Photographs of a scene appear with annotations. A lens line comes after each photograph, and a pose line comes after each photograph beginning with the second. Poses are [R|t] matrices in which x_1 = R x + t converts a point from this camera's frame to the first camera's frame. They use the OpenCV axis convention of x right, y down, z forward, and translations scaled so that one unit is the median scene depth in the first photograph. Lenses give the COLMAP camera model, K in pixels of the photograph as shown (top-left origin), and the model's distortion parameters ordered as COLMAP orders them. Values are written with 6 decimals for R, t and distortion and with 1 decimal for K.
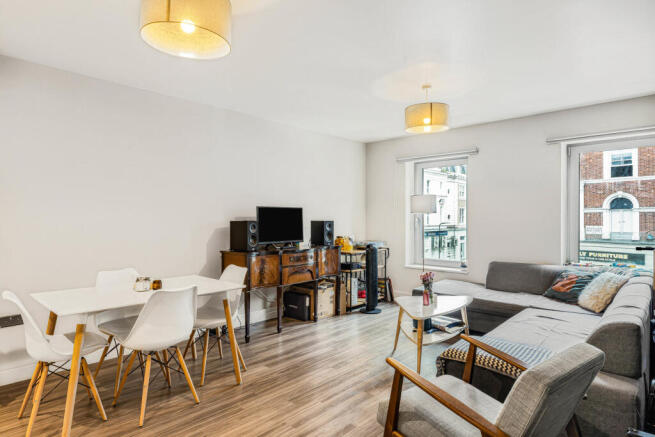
lens RADIAL K [[377.8, 0, 328.5], [0, 377.8, 219.5], [0, 0, 1]] dist [0.005180, 0.002383]
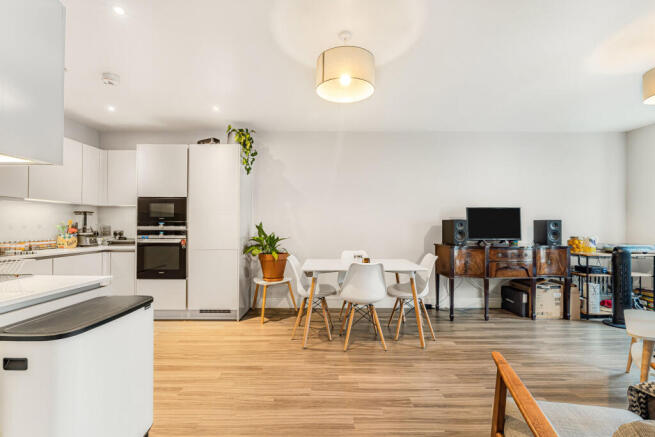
lens RADIAL K [[282.5, 0, 327.6], [0, 282.5, 223.5], [0, 0, 1]] dist [0.002034, 0.000328]
pose [[0.688620, -0.004198, -0.725111, 0.134657], [-0.001832, 0.999970, -0.007530, 0.020519], [0.725120, 0.006514, 0.688591, 0.079591]]
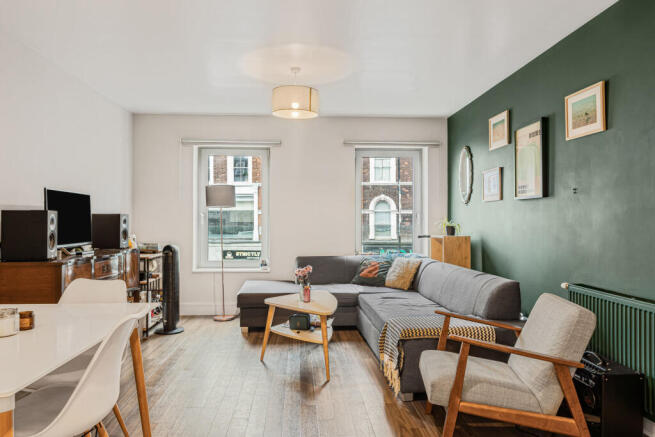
lens RADIAL K [[440.7, 0, 325.6], [0, 440.7, 217.5], [0, 0, 1]] dist [0.001163, -0.000110]
pose [[0.689737, 0.004240, 0.724047, -0.358657], [0.002982, 0.999958, -0.008696, 0.018475], [-0.724054, 0.008157, 0.689695, 0.152416]]
